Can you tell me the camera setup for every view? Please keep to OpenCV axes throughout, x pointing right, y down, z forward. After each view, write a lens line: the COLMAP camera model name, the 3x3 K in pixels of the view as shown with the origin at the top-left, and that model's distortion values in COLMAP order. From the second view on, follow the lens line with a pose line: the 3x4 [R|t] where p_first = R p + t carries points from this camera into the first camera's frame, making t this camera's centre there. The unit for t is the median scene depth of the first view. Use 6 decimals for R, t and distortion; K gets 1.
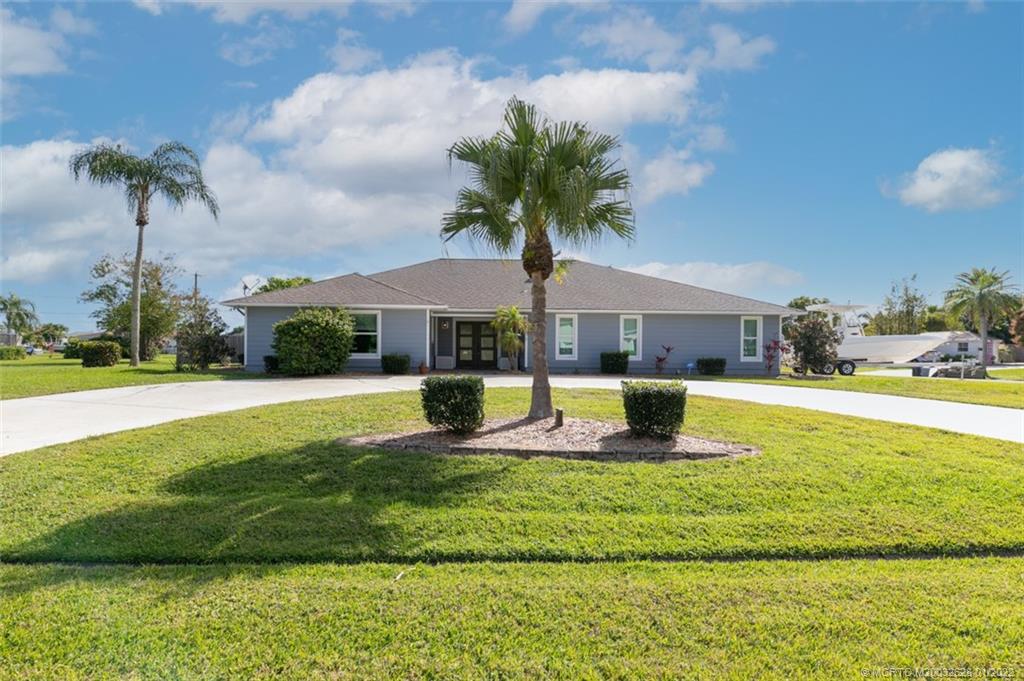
lens RADIAL K [[469.9, 0, 512.0], [0, 469.9, 340.5], [0, 0, 1]] dist [0.001502, 0.000160]
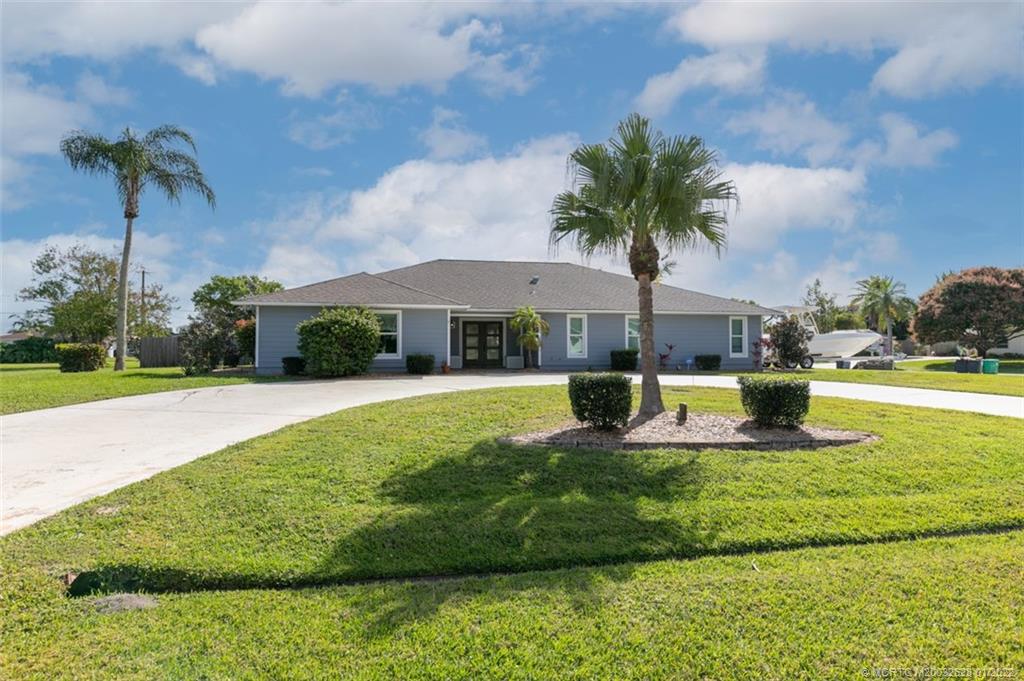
lens RADIAL K [[455.0, 0, 511.7], [0, 455.0, 329.6], [0, 0, 1]] dist [0.001650, -0.000007]
pose [[0.990712, -0.003268, 0.135937, -0.193113], [0.006337, 0.999735, -0.022152, -0.000227], [-0.135829, 0.022807, 0.990470, 0.015213]]
